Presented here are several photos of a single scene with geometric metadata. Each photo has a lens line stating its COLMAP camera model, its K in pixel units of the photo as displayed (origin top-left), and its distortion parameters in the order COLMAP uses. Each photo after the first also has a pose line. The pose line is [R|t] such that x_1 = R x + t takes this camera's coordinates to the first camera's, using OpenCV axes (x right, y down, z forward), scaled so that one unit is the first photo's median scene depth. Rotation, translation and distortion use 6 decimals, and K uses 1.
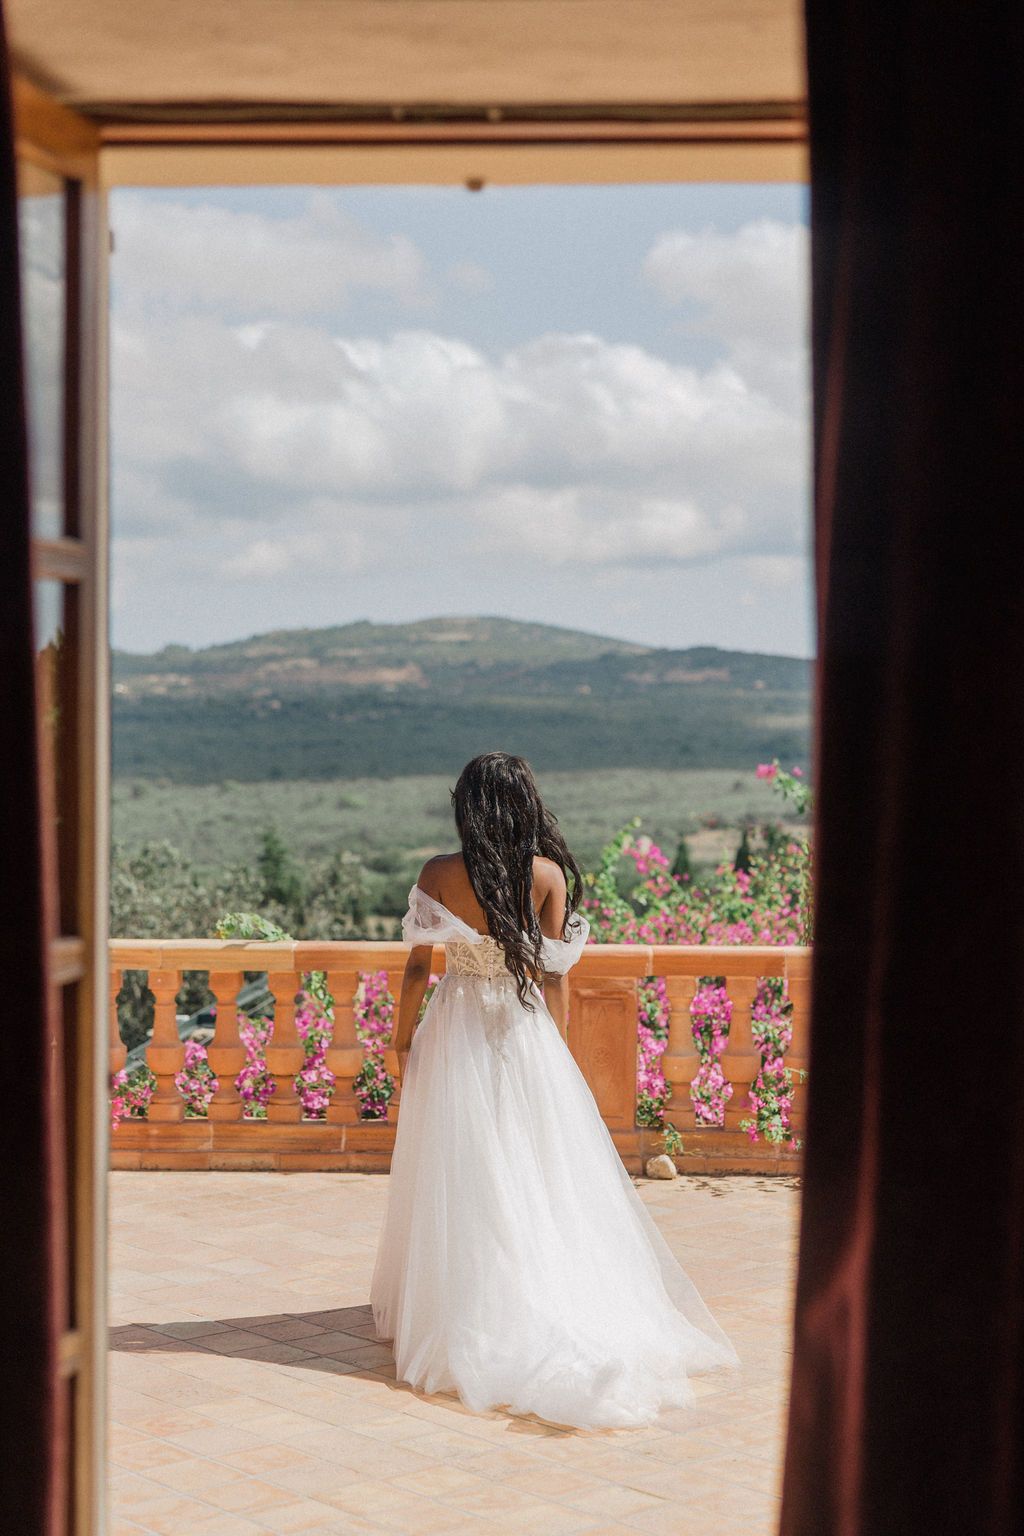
lens RADIAL K [[2857.5, 0, 513.4], [0, 2857.5, 772.0], [0, 0, 1]] dist [-0.095697, 0.000000]
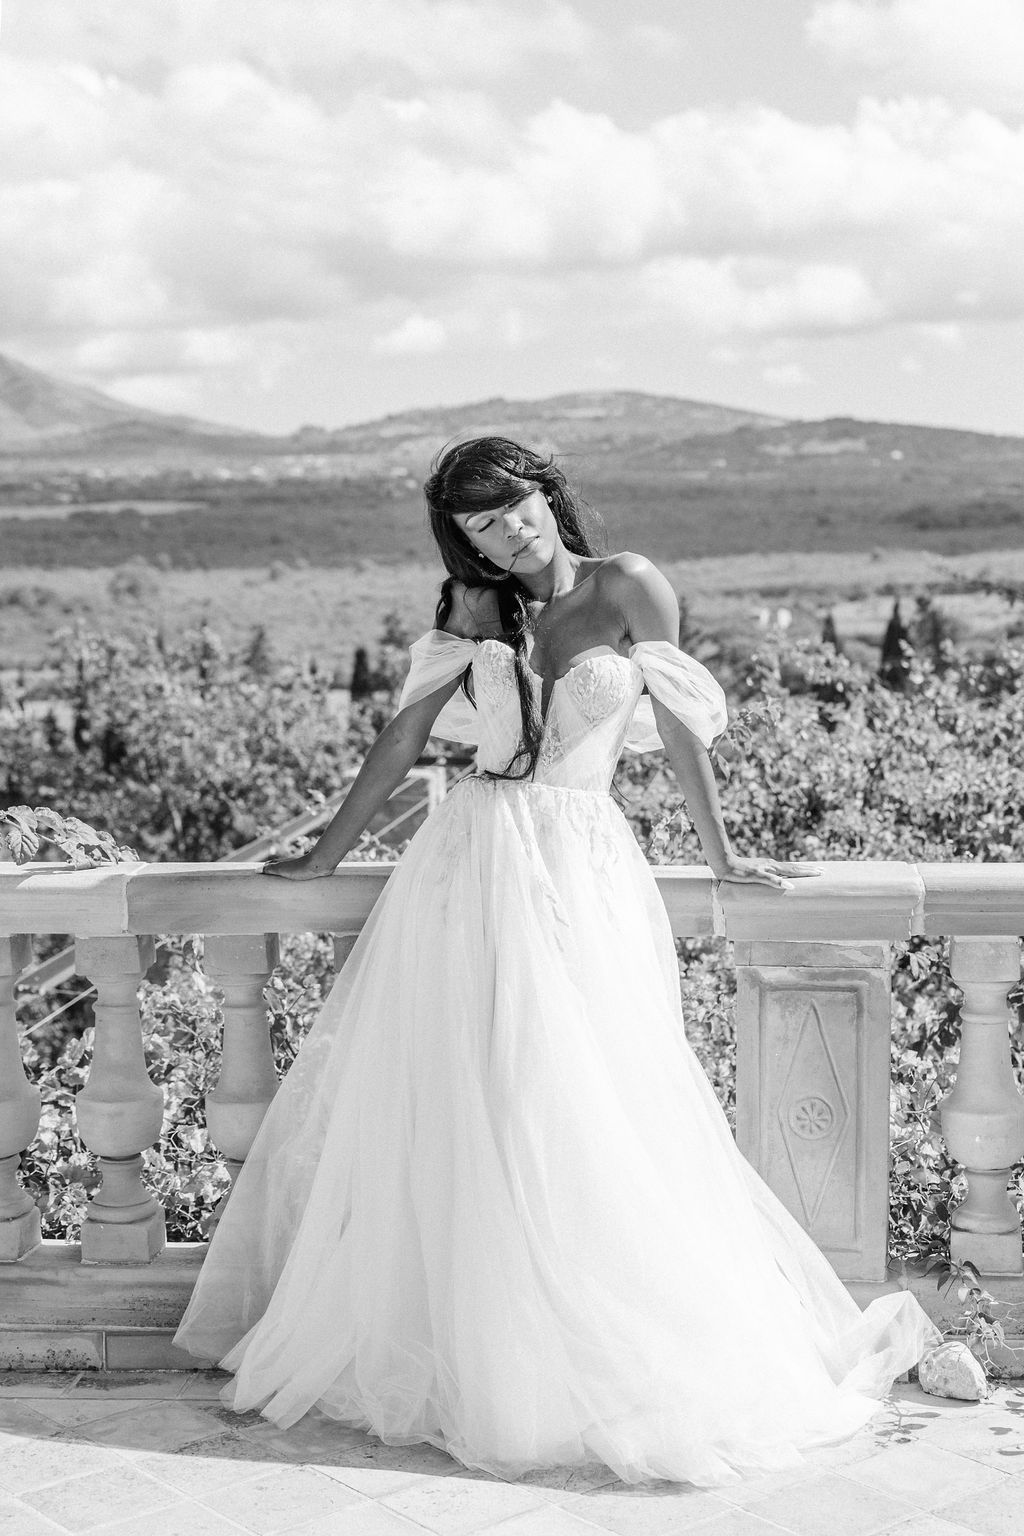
lens RADIAL K [[2288.2, 0, 495.4], [0, 2288.2, 767.5], [0, 0, 1]] dist [0.051847, 0.000000]
pose [[0.997389, -0.011789, -0.071250, 0.002351], [0.018212, 0.995758, 0.090192, 0.003548], [0.069885, -0.091254, 0.993372, 0.195203]]
